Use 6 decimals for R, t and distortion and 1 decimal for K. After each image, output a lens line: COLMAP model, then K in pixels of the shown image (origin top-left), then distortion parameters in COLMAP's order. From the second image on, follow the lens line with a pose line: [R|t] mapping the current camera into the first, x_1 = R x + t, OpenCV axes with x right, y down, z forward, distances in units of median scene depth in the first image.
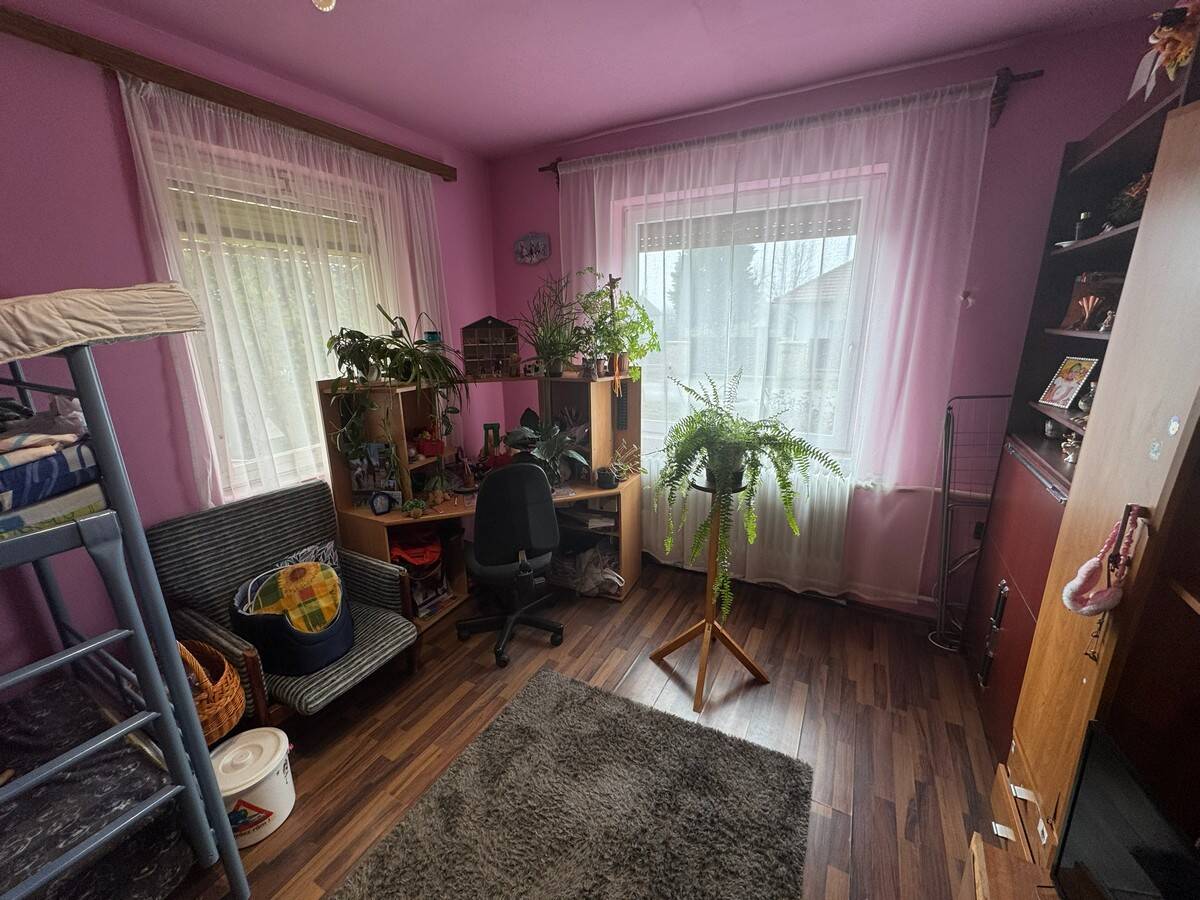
lens RADIAL K [[480.3, 0, 600.0], [0, 480.3, 450.0], [0, 0, 1]] dist [-0.002197, 0.000834]
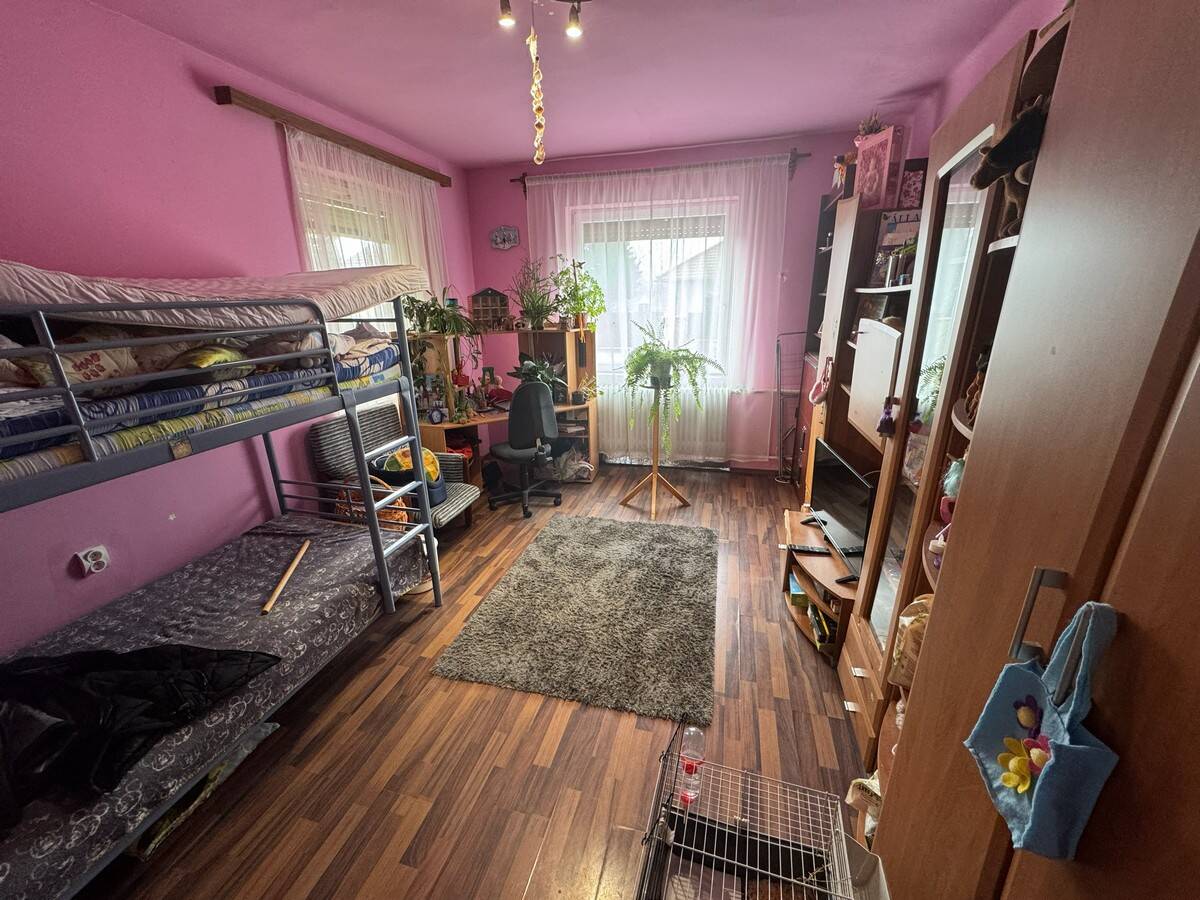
lens RADIAL K [[480.3, 0, 600.0], [0, 480.3, 450.0], [0, 0, 1]] dist [-0.002197, 0.000834]
pose [[0.972588, -0.073667, 0.220557, -0.296098], [0.064471, 0.996735, 0.048616, 0.171809], [-0.223418, -0.033064, 0.974162, -0.533934]]
